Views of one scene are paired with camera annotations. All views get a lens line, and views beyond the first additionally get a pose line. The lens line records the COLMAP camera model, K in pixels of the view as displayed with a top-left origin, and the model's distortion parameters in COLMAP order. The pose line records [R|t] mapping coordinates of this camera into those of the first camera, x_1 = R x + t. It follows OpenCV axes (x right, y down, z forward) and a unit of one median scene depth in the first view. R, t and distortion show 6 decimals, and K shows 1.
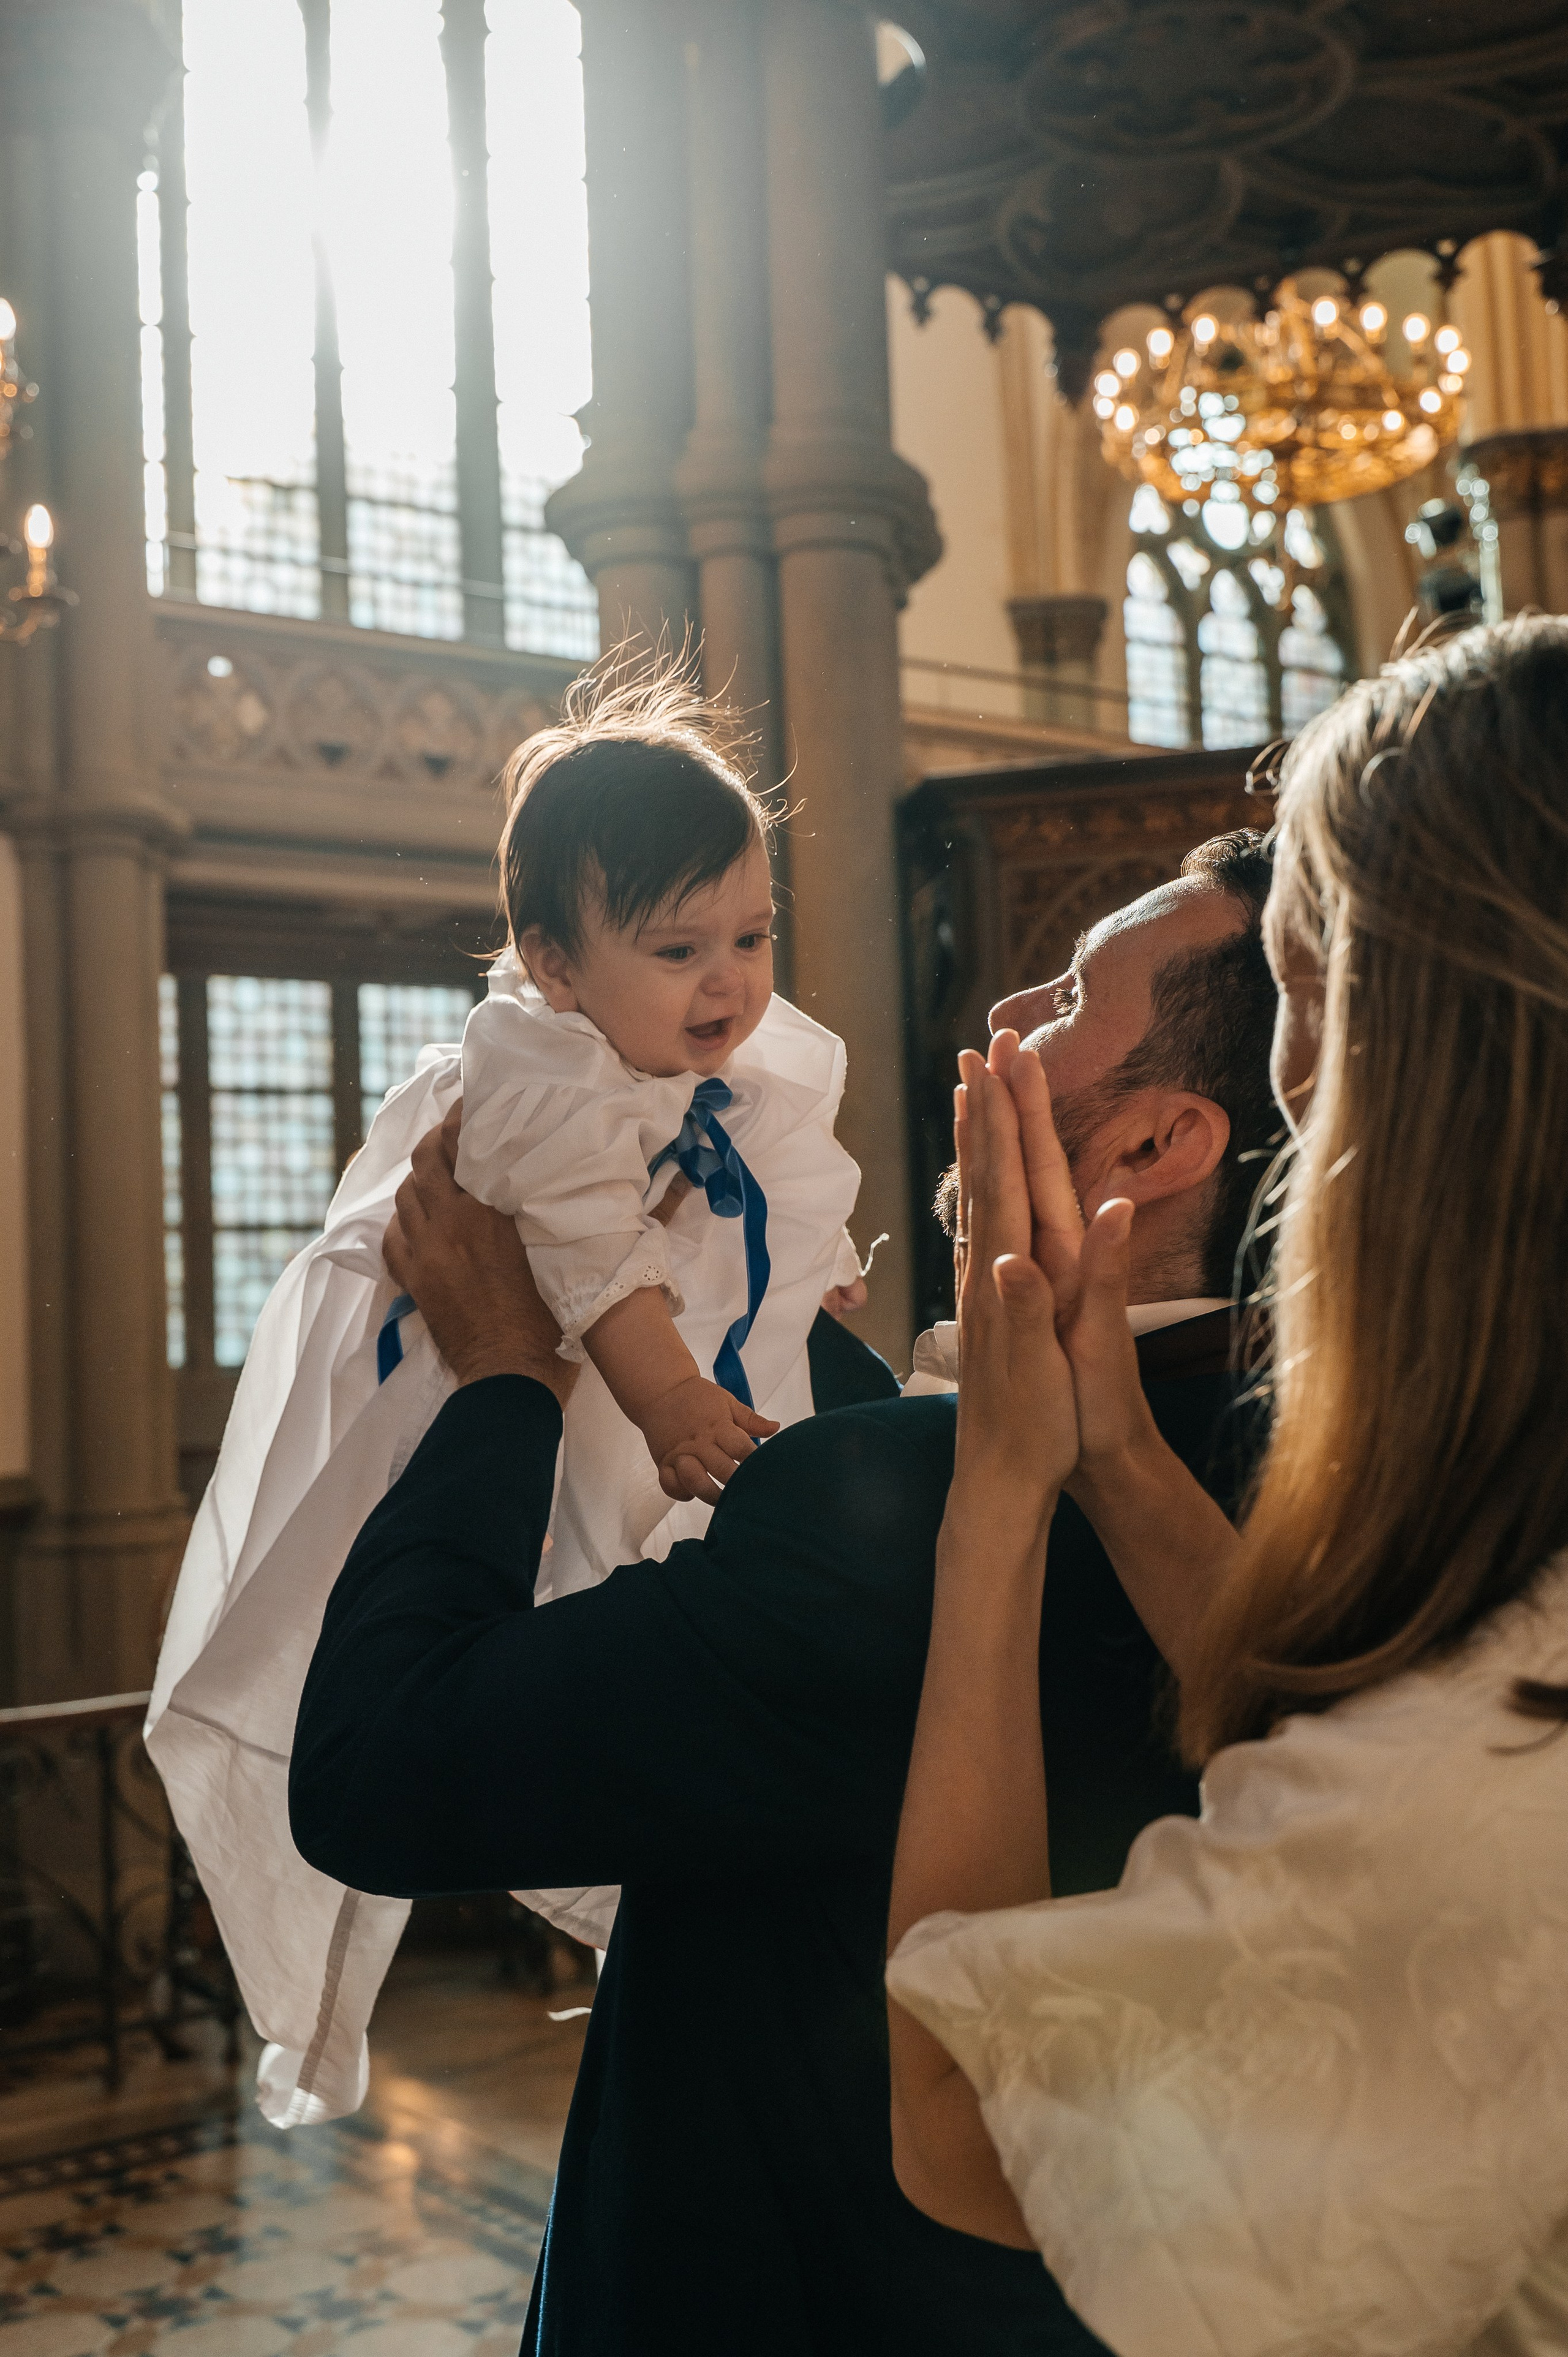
lens RADIAL K [[2600.6, 0, 784.0], [0, 2600.6, 1178.5], [0, 0, 1]] dist [0.002043, -0.009747]
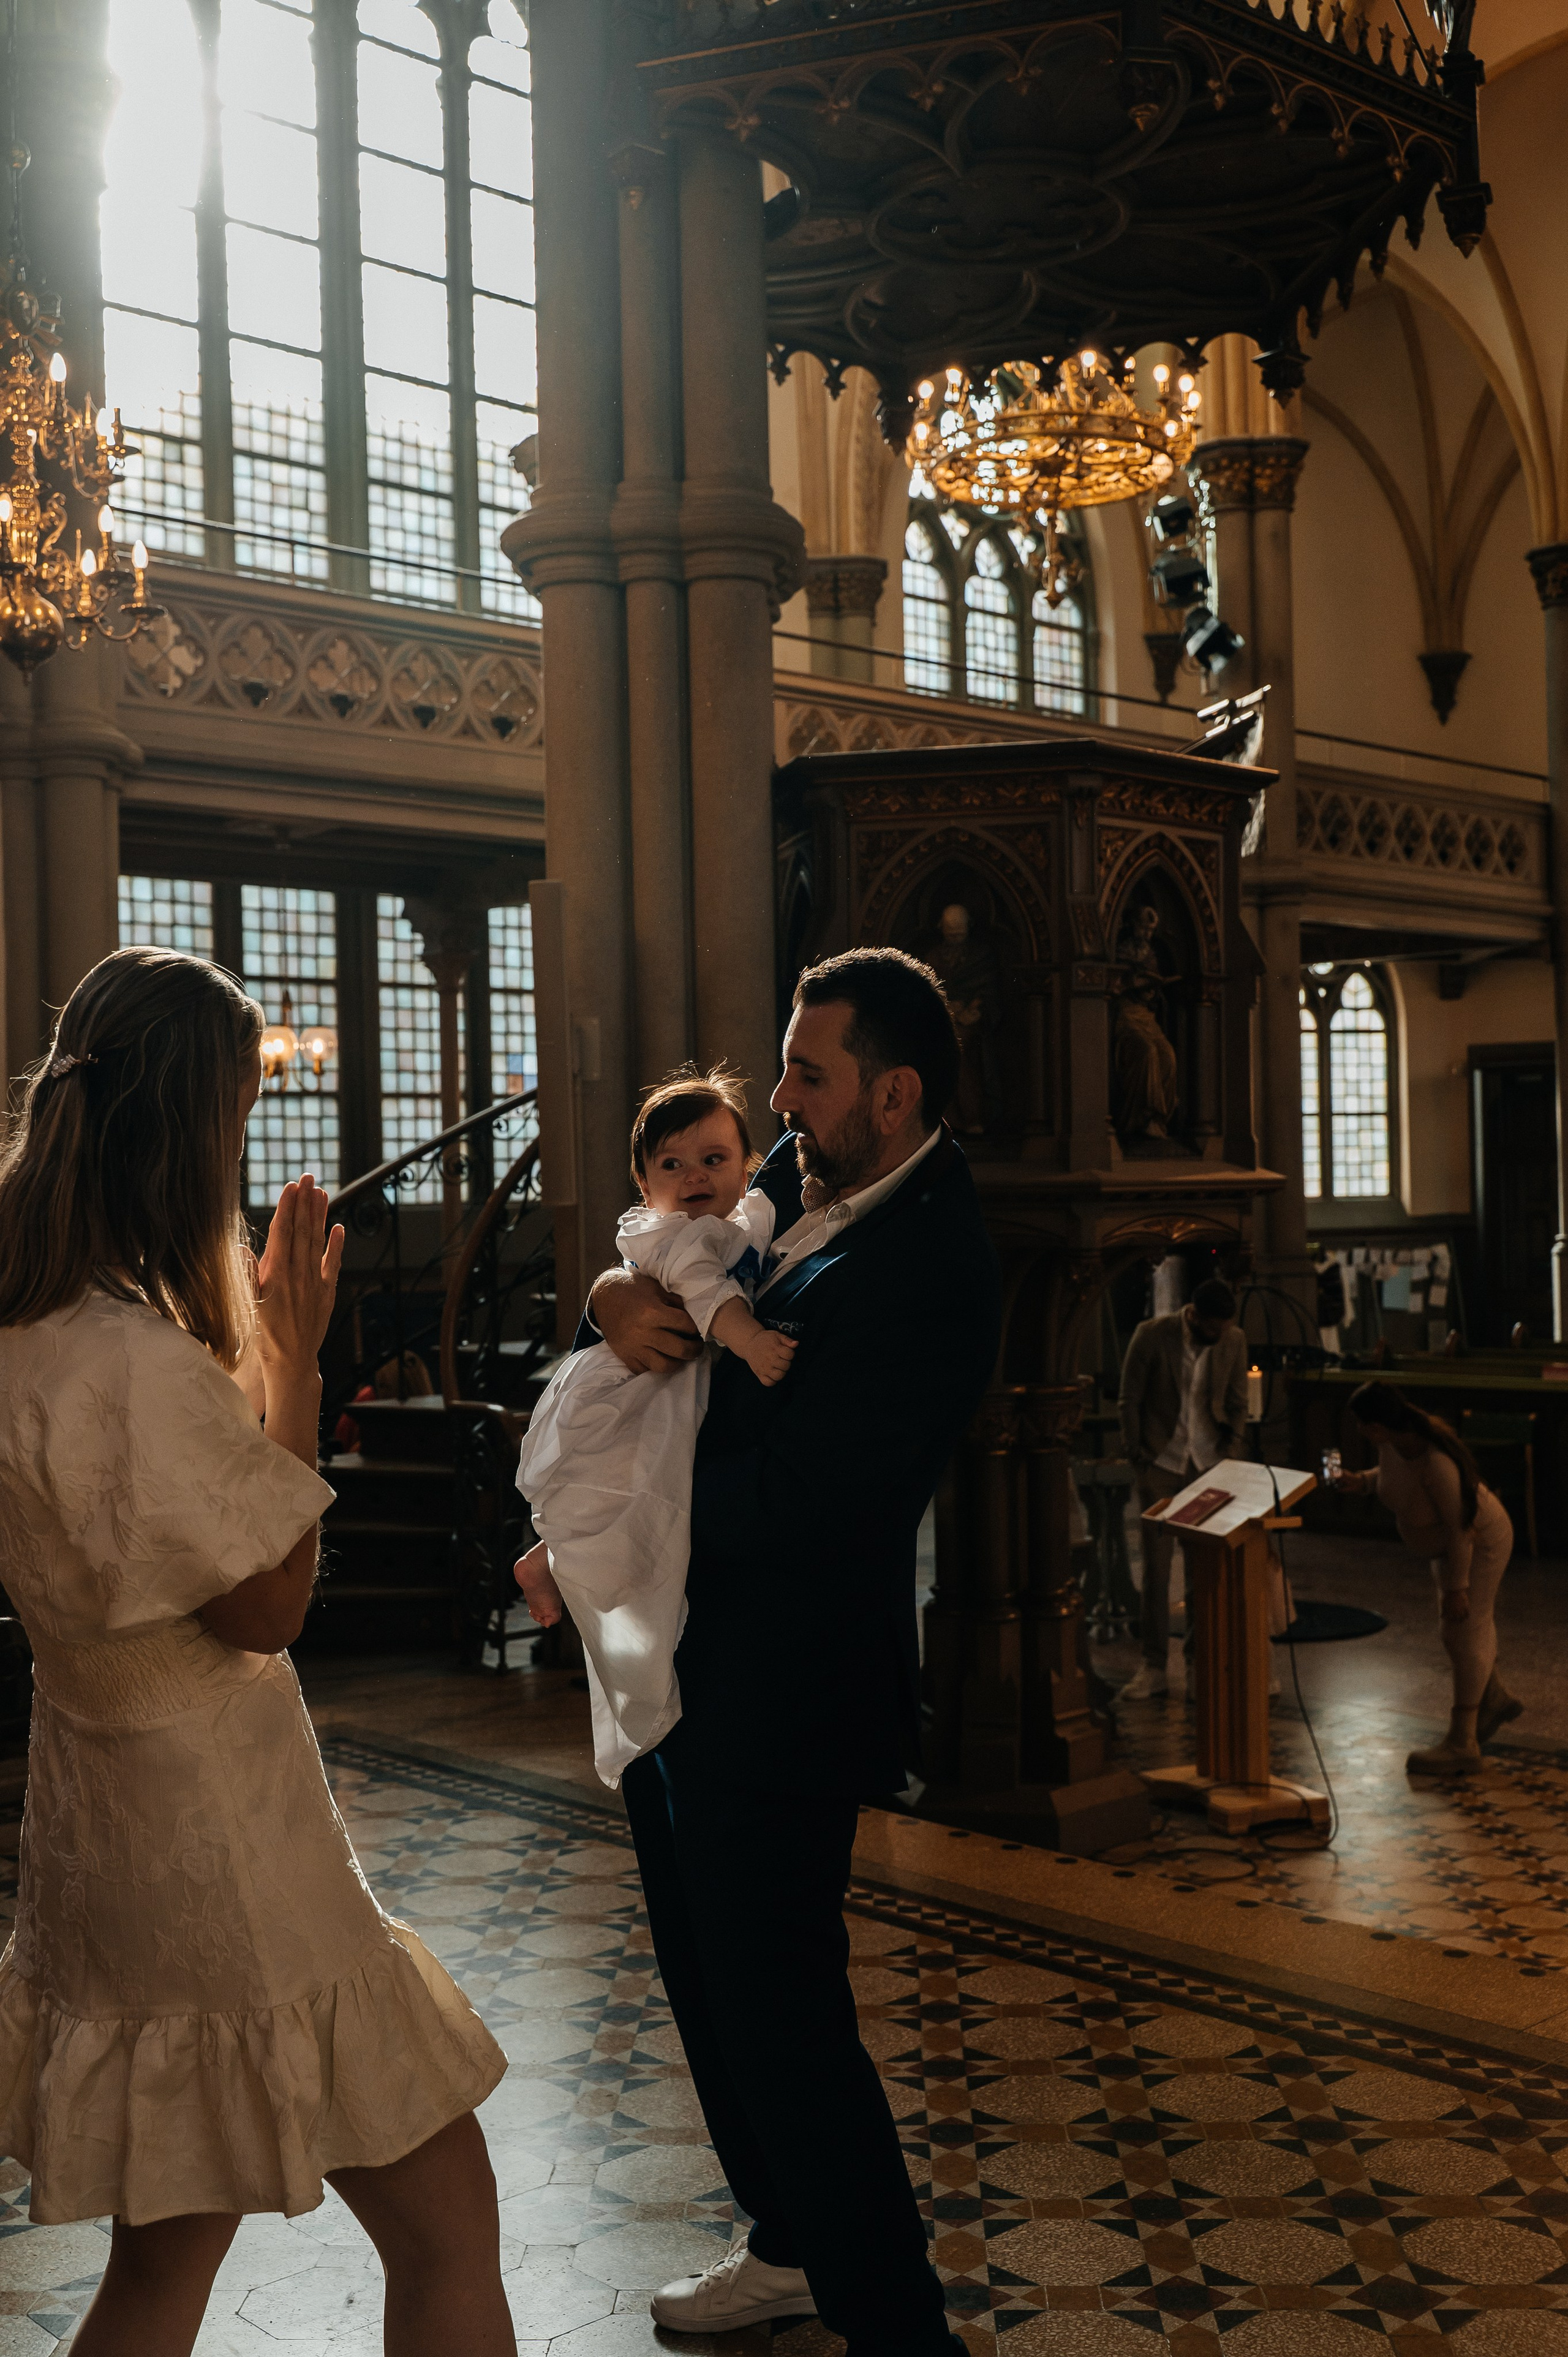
lens RADIAL K [[2488.1, 0, 784.0], [0, 2488.1, 1178.5], [0, 0, 1]] dist [-0.009135, -0.013422]
pose [[0.994274, 0.012641, 0.106112, -0.049663], [-0.017904, 0.998648, 0.048793, -0.002449], [-0.105352, -0.050413, 0.993156, -0.152521]]
